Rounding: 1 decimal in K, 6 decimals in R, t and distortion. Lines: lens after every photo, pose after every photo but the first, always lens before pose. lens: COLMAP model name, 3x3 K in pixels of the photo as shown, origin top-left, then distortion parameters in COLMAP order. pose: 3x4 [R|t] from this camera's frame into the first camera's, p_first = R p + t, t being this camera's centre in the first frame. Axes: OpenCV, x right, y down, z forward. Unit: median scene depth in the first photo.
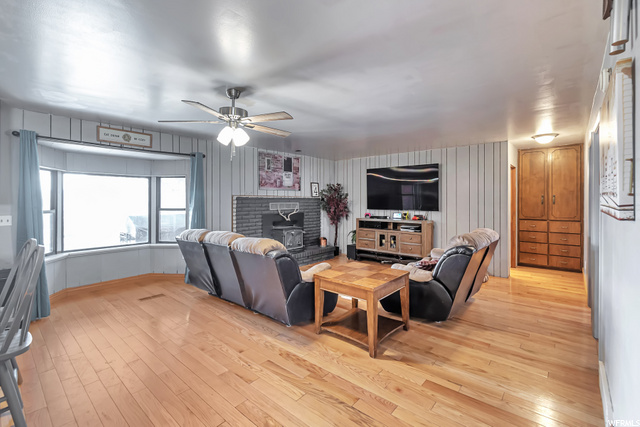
lens RADIAL K [[286.8, 0, 311.9], [0, 286.8, 204.3], [0, 0, 1]] dist [0.002779, -0.001523]
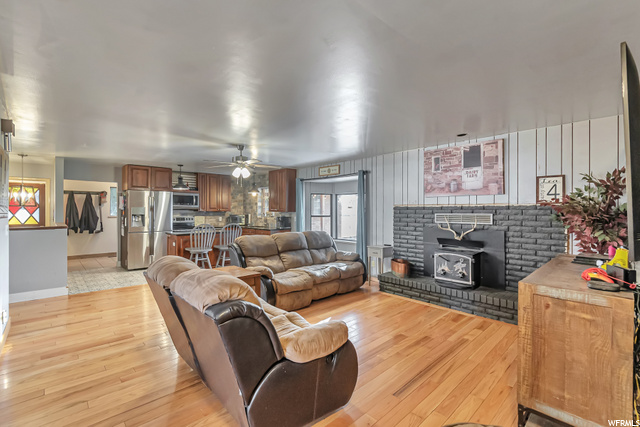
lens RADIAL K [[286.8, 0, 327.9], [0, 286.8, 212.9], [0, 0, 1]] dist [0.002779, -0.001523]
pose [[-0.055904, 0.008529, -0.998400, 0.795044], [-0.013219, 0.999870, 0.009282, -0.012019], [0.998349, 0.013717, -0.055784, 0.918334]]
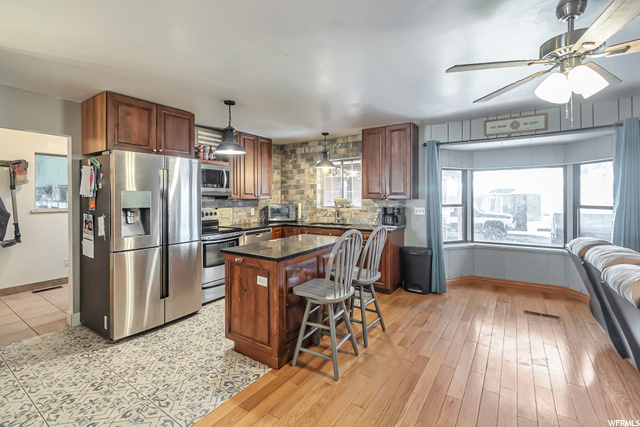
lens RADIAL K [[286.8, 0, 329.0], [0, 286.8, 198.7], [0, 0, 1]] dist [0.002779, -0.001523]
pose [[0.153519, 0.004486, -0.988135, 0.128829], [-0.005359, 0.999979, 0.003707, -0.002582], [0.988131, 0.004726, 0.153540, 0.247500]]
